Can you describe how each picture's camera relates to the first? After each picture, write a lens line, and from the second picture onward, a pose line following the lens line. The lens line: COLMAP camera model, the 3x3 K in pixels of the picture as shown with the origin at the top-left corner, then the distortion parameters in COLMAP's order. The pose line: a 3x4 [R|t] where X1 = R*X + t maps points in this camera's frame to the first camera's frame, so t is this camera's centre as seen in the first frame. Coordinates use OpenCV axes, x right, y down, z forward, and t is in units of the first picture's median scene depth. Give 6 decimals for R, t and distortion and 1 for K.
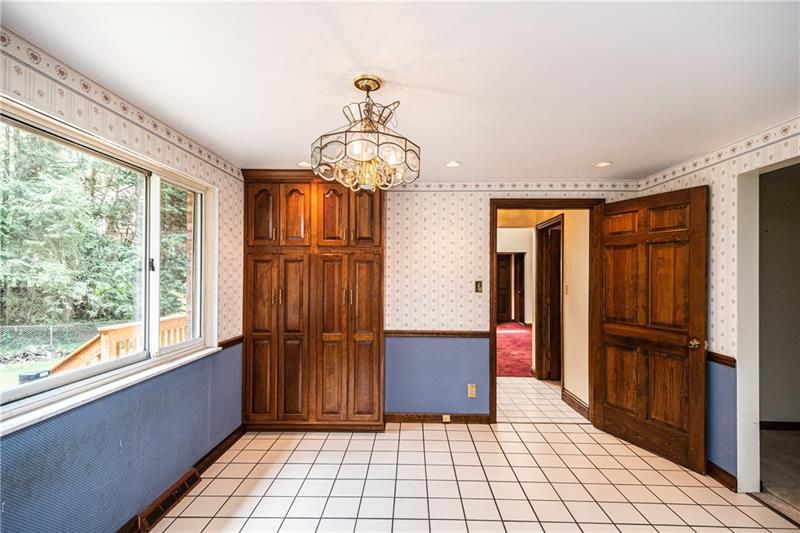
lens RADIAL K [[382.4, 0, 406.9], [0, 382.4, 271.9], [0, 0, 1]] dist [0.003976, -0.000411]
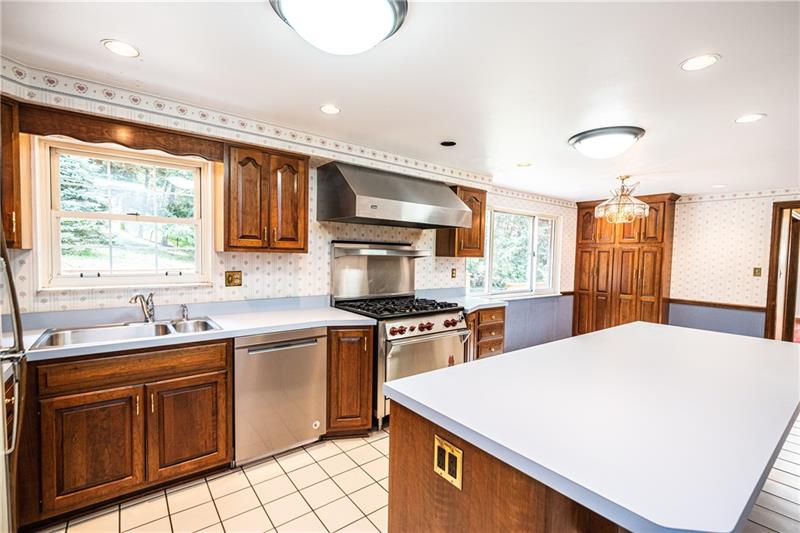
lens RADIAL K [[365.1, 0, 405.8], [0, 365.1, 271.2], [0, 0, 1]] dist [-0.002395, -0.000117]
pose [[0.629104, 0.046306, -0.775941, 0.433607], [-0.016049, 0.998785, 0.046593, -0.002311], [0.777156, -0.016859, 0.629083, -0.758141]]
